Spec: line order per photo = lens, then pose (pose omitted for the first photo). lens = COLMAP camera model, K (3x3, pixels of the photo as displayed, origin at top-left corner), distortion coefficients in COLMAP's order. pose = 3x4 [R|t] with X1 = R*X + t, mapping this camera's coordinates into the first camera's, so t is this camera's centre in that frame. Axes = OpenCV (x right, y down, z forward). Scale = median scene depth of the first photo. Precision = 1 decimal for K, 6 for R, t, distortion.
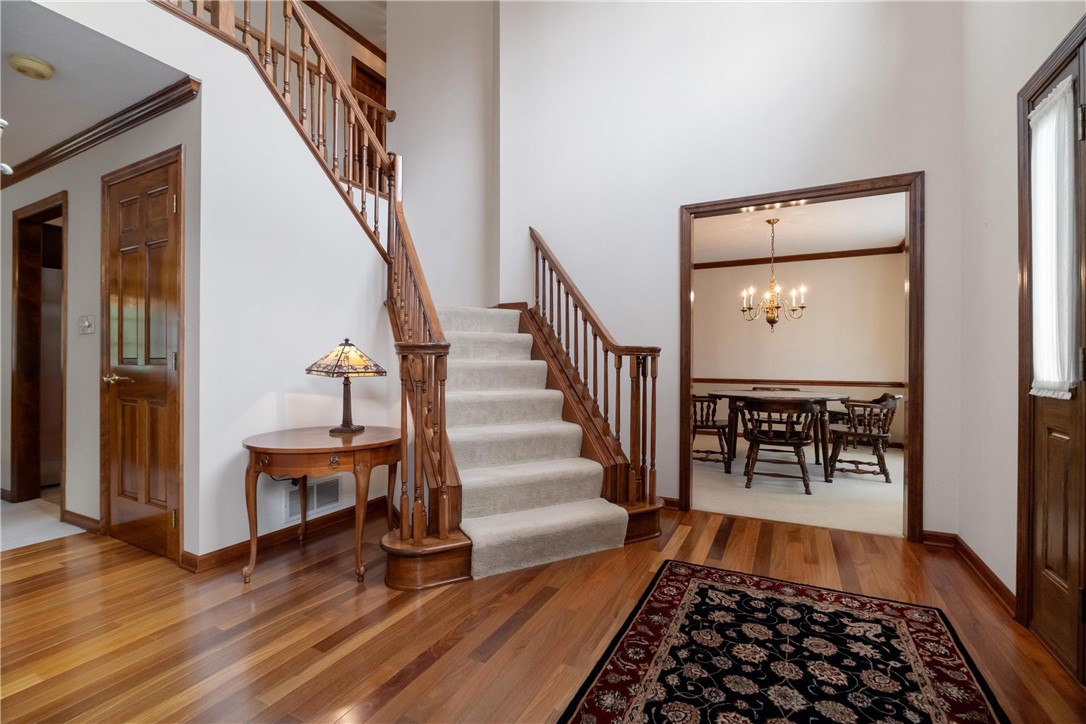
lens RADIAL K [[483.2, 0, 544.7], [0, 483.2, 361.0], [0, 0, 1]] dist [-0.009475, 0.000496]
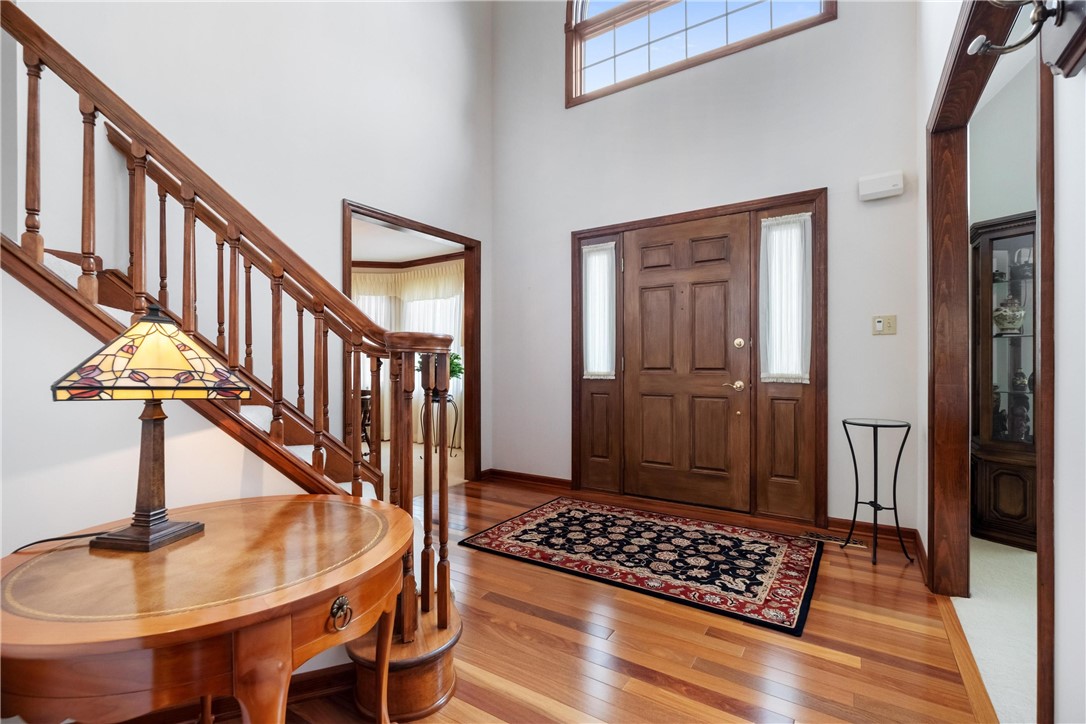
lens RADIAL K [[483.2, 0, 544.7], [0, 483.2, 361.0], [0, 0, 1]] dist [-0.009475, 0.000496]
pose [[0.100223, 0.008020, 0.994933, -1.146104], [0.000448, 0.999967, -0.008106, 0.006556], [-0.994965, 0.001258, 0.100216, 0.952282]]
